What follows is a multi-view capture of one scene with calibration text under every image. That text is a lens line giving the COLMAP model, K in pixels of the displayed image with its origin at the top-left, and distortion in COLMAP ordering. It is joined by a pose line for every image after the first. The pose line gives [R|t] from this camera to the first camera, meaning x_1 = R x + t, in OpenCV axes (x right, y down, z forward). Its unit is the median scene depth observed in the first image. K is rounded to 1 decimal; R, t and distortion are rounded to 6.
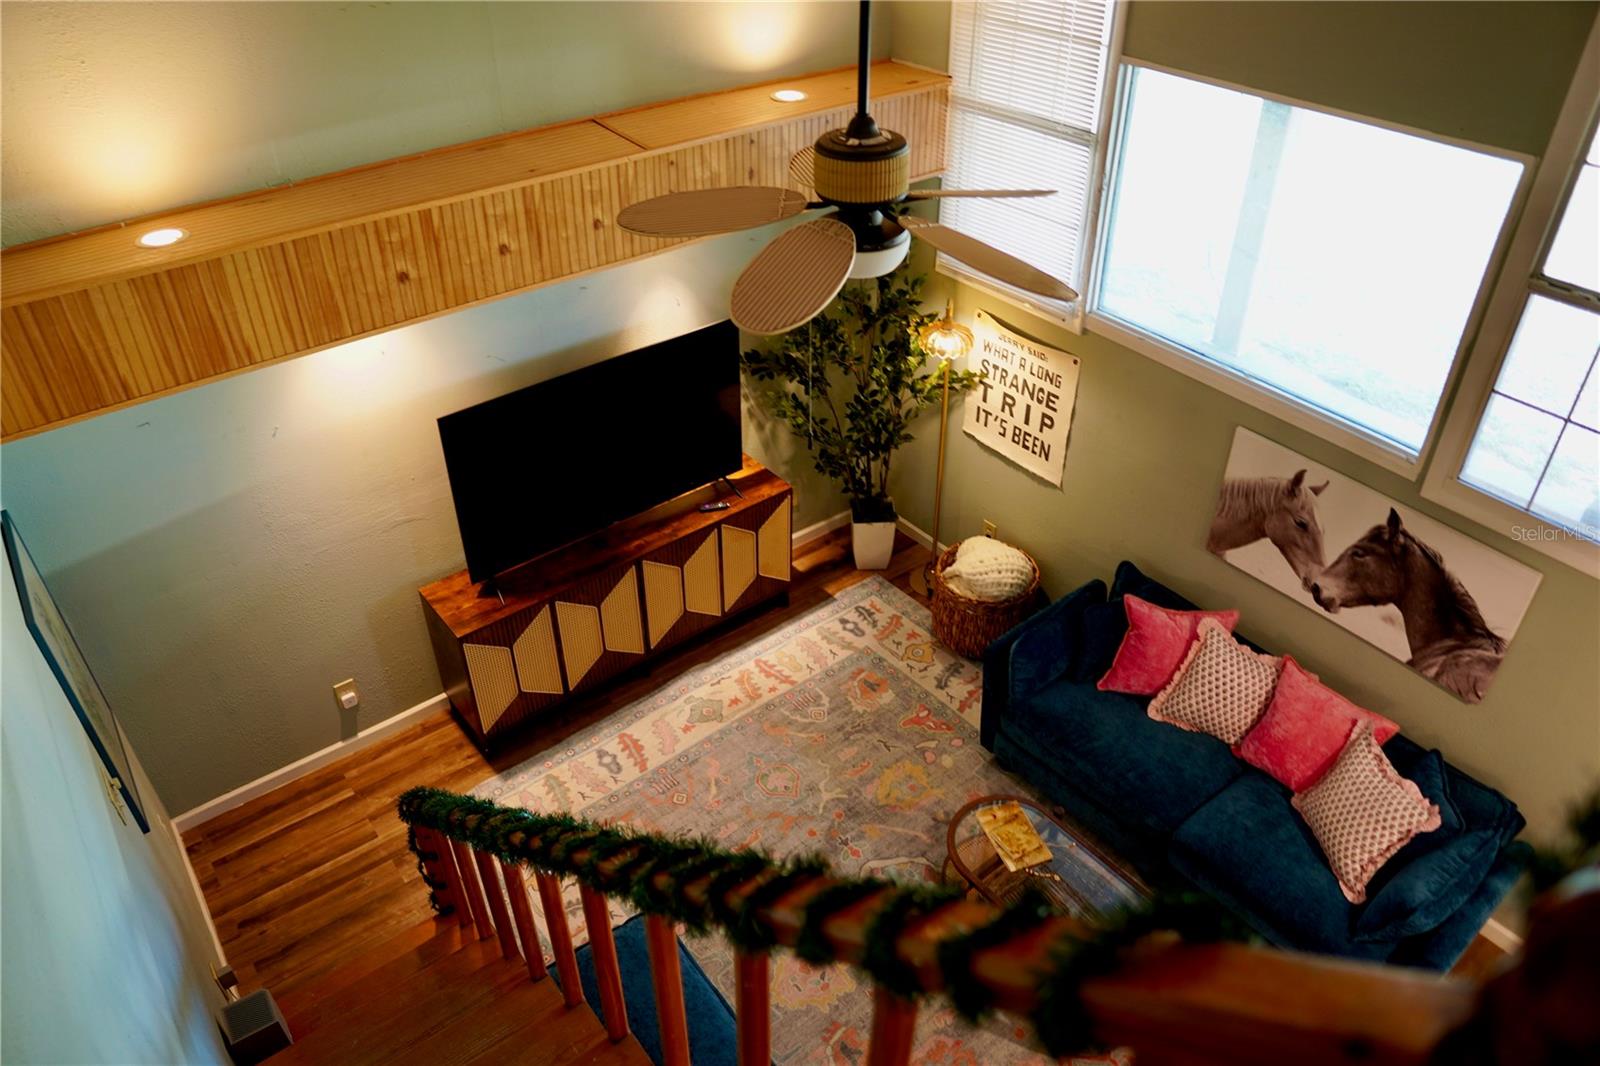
lens RADIAL K [[1120.4, 0, 797.0], [0, 1120.4, 529.2], [0, 0, 1]] dist [-0.108636, 0.064725]
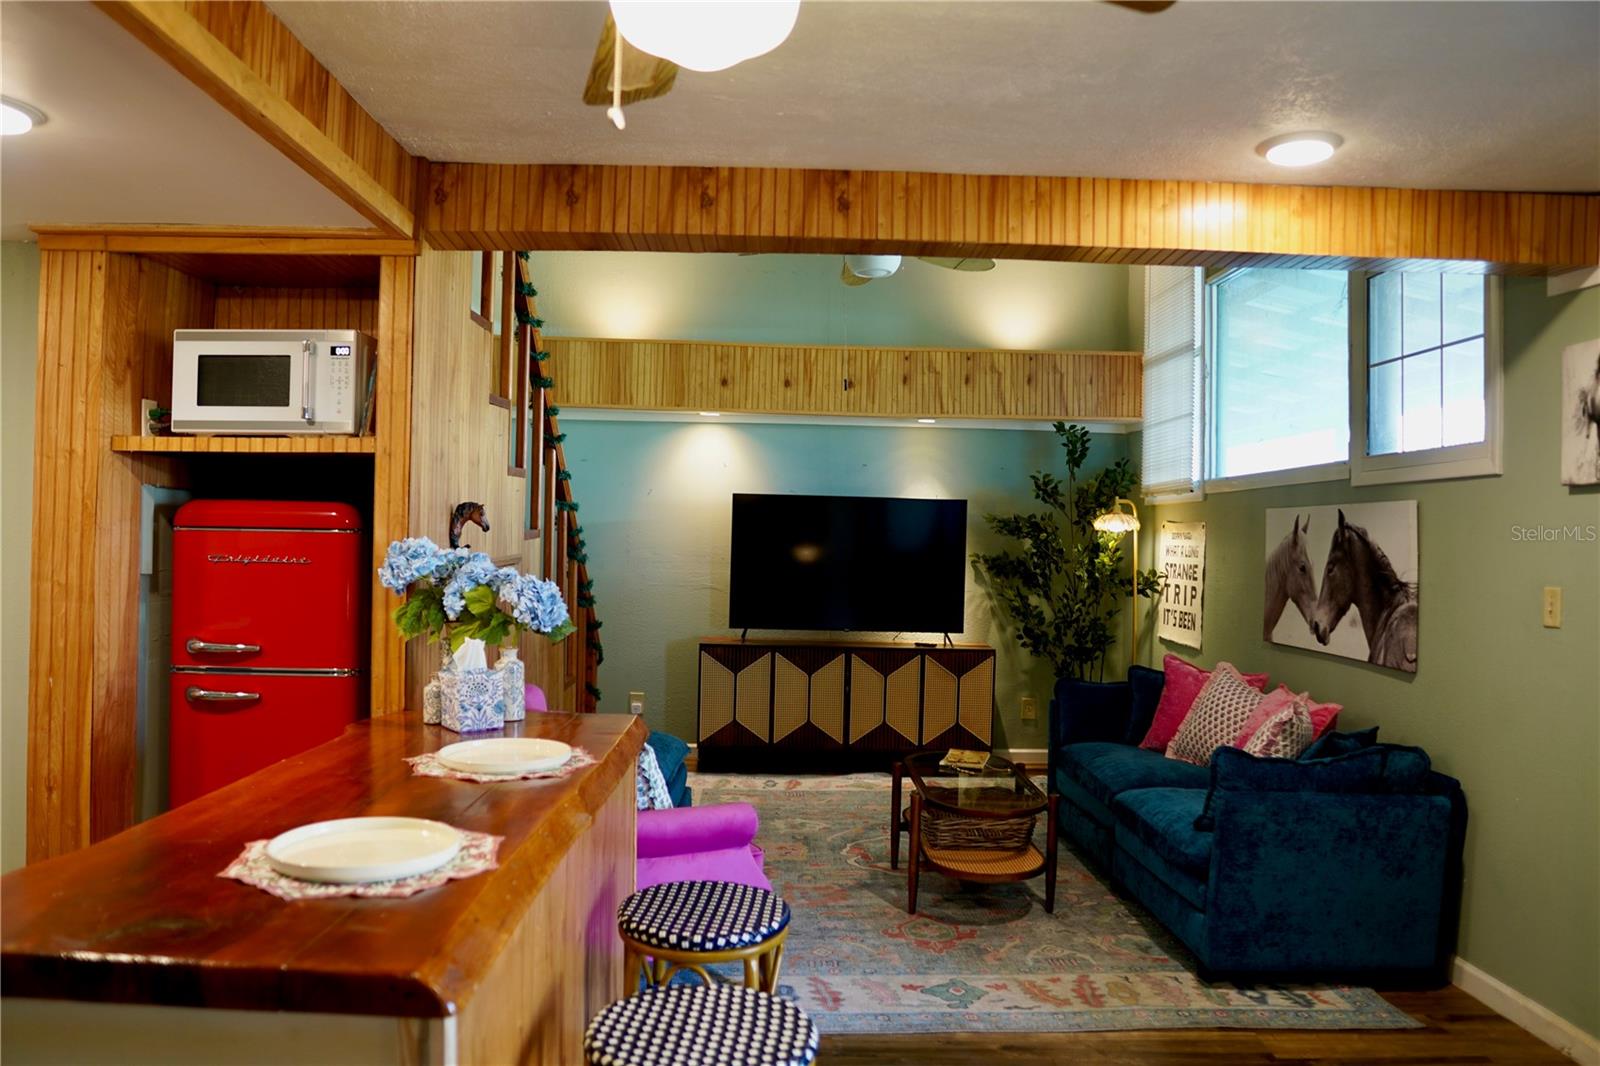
lens RADIAL K [[1120.4, 0, 802.0], [0, 1120.4, 532.5], [0, 0, 1]] dist [-0.108636, 0.064725]
pose [[0.804449, 0.020650, -0.593663, 0.706647], [-0.370892, 0.798113, -0.474820, 0.669501], [0.464005, 0.602153, 0.649700, 0.039391]]
